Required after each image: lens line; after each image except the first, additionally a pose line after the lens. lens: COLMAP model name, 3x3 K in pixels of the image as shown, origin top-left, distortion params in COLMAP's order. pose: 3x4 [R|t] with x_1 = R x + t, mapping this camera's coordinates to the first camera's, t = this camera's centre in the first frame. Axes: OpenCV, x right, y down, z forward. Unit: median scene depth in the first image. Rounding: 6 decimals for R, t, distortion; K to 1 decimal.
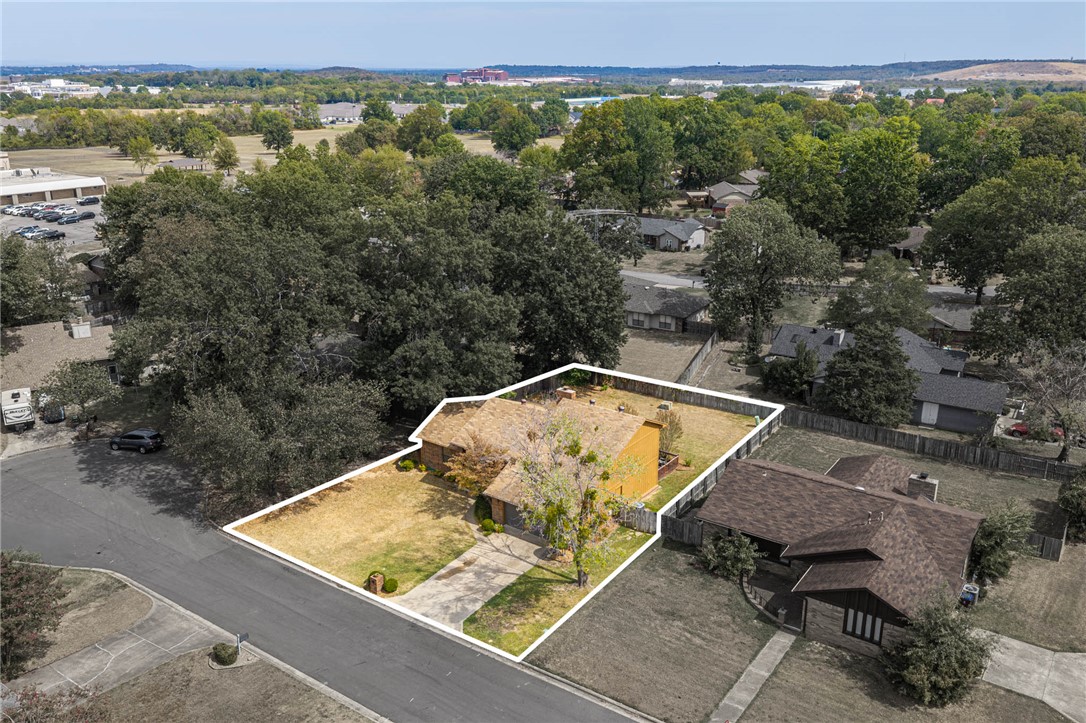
lens RADIAL K [[908.9, 0, 543.0], [0, 908.9, 361.5], [0, 0, 1]] dist [-0.002431, 0.000902]
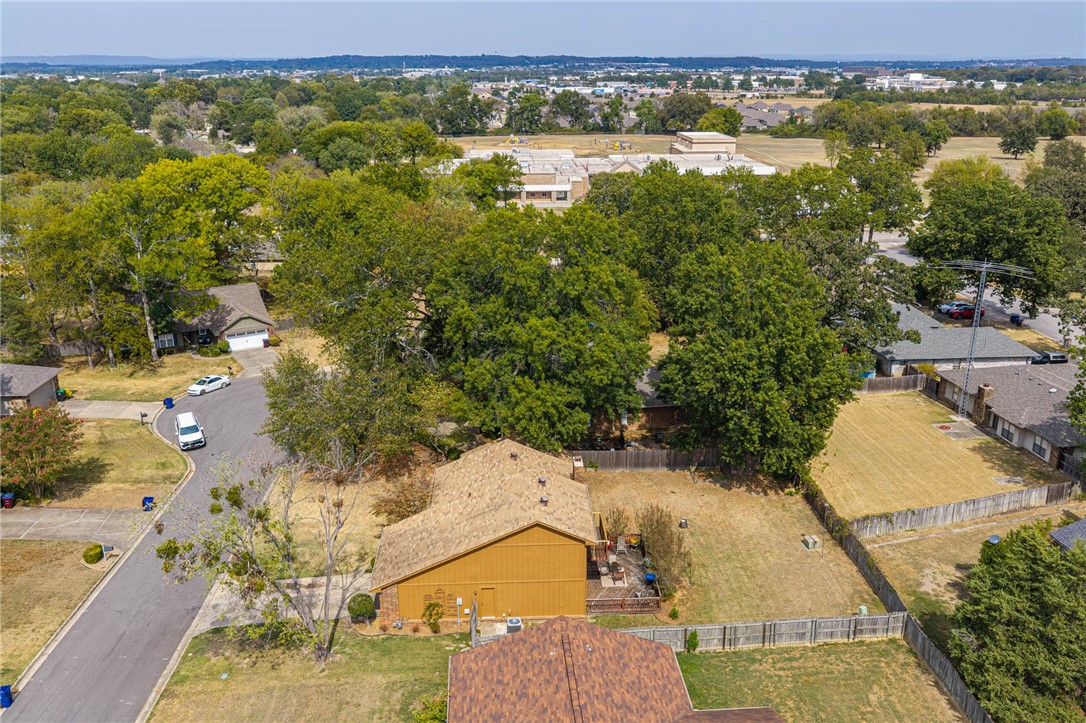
lens RADIAL K [[908.9, 0, 543.0], [0, 908.9, 361.5], [0, 0, 1]] dist [-0.002431, 0.000902]
pose [[0.621996, 0.243052, -0.744343, 0.652003], [-0.238917, 0.964183, 0.115191, -0.155126], [0.745681, 0.106188, 0.657787, 0.484240]]
